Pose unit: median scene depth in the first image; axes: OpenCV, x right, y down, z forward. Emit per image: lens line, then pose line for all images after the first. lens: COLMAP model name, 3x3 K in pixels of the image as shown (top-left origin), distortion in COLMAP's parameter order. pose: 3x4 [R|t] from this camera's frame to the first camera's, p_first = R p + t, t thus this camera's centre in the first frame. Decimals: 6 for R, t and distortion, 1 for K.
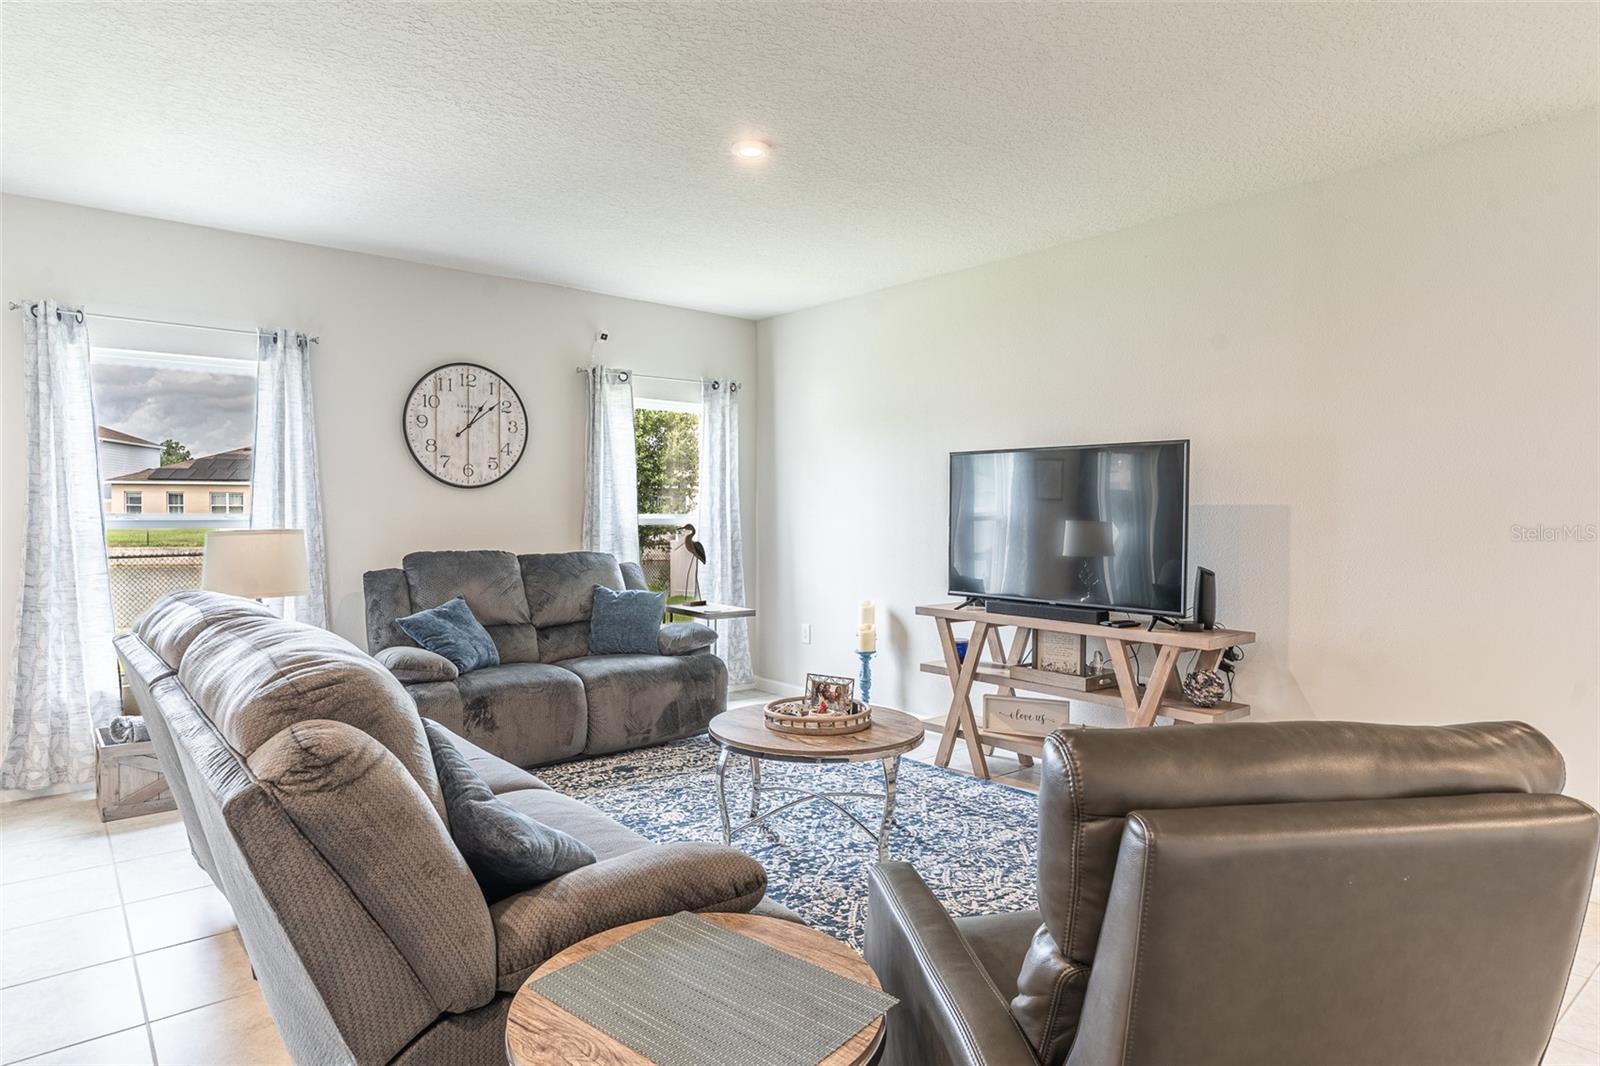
lens RADIAL K [[931.9, 0, 799.7], [0, 931.9, 527.0], [0, 0, 1]] dist [-0.003011, 0.000148]
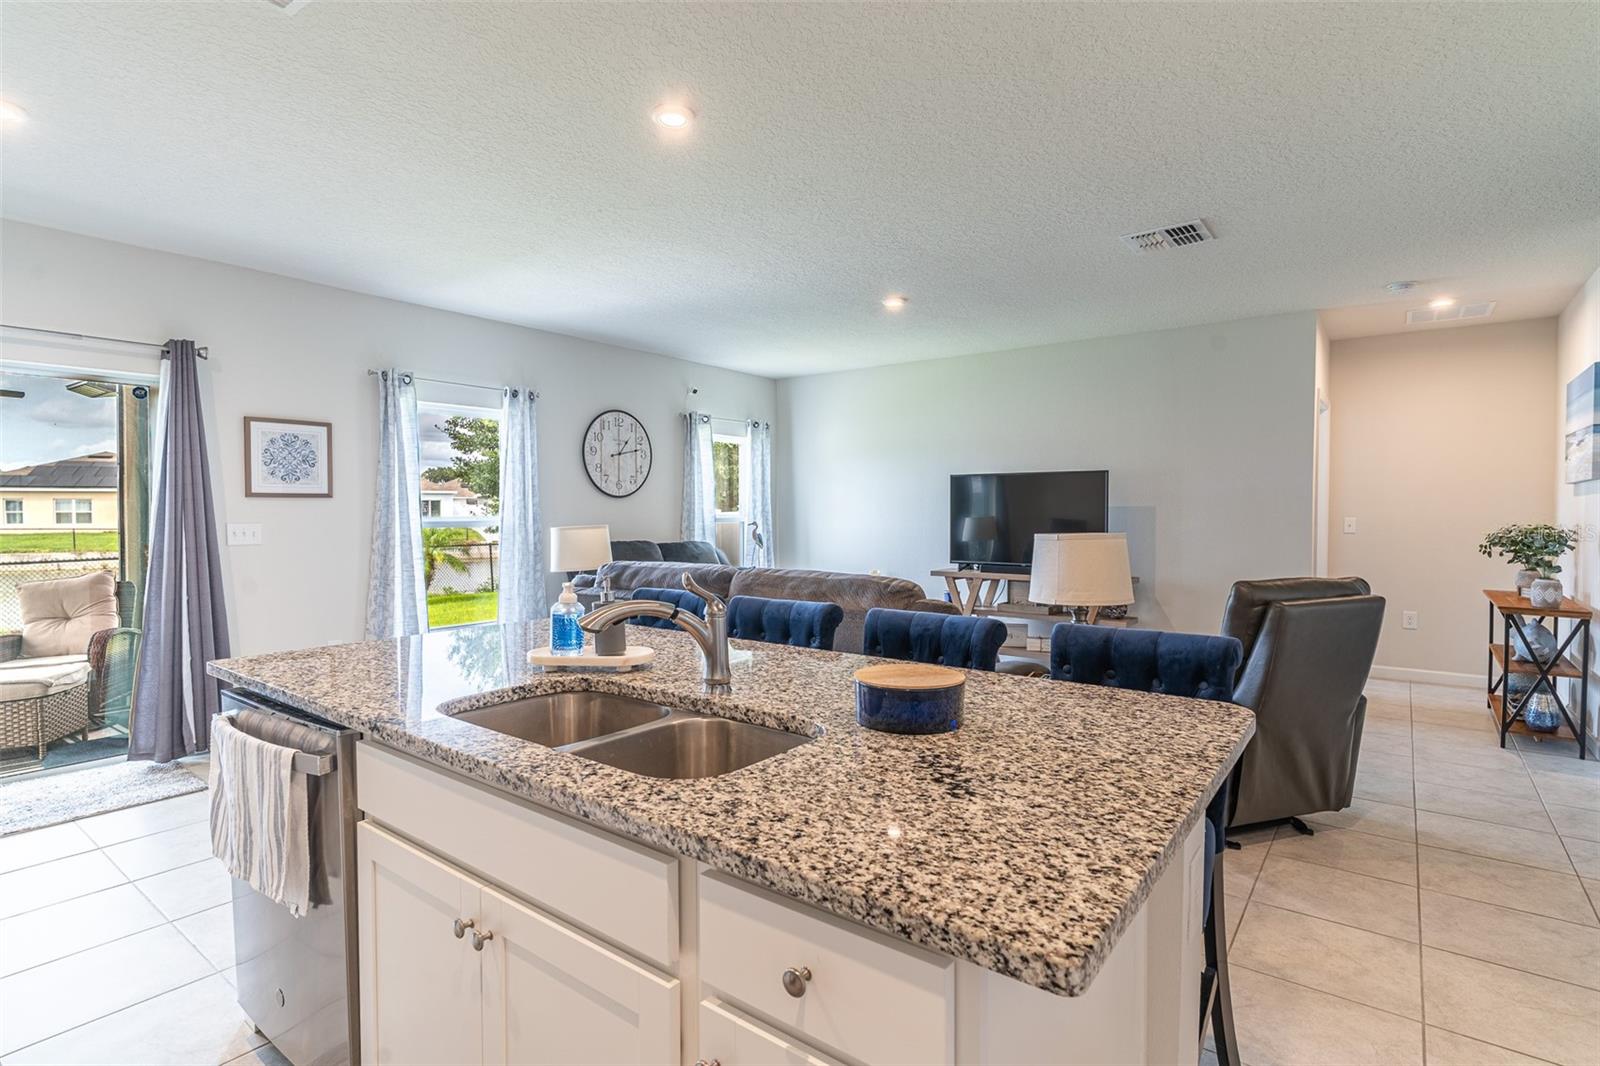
lens RADIAL K [[823.0, 0, 790.0], [0, 823.0, 527.6], [0, 0, 1]] dist [0.000041, -0.000172]
pose [[0.973320, -0.012695, 0.229099, -0.424844], [0.012456, 0.999919, 0.002489, 0.004827], [-0.229112, 0.000431, 0.973400, -0.312392]]
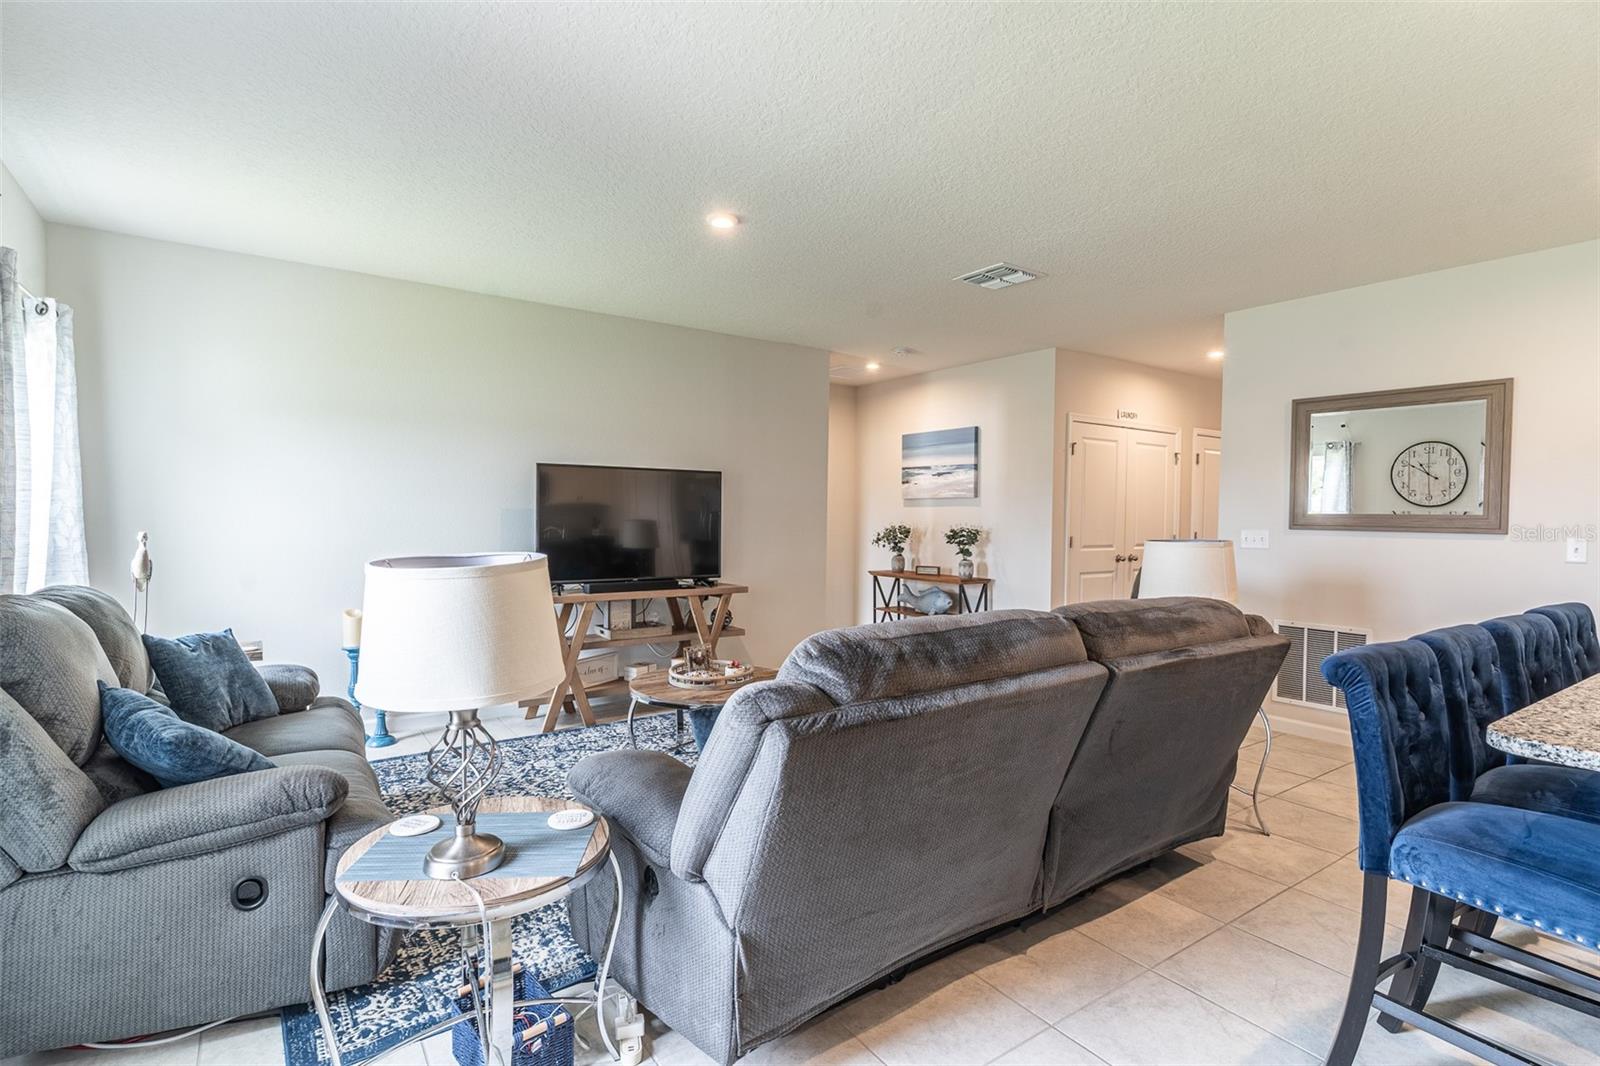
lens RADIAL K [[769.9, 0, 789.6], [0, 769.9, 531.6], [0, 0, 1]] dist [0.001342, -0.000017]
pose [[0.095670, -0.027303, 0.995039, -0.758214], [0.010775, 0.999594, 0.026392, -0.014525], [-0.995355, 0.008197, 0.095925, 0.598413]]
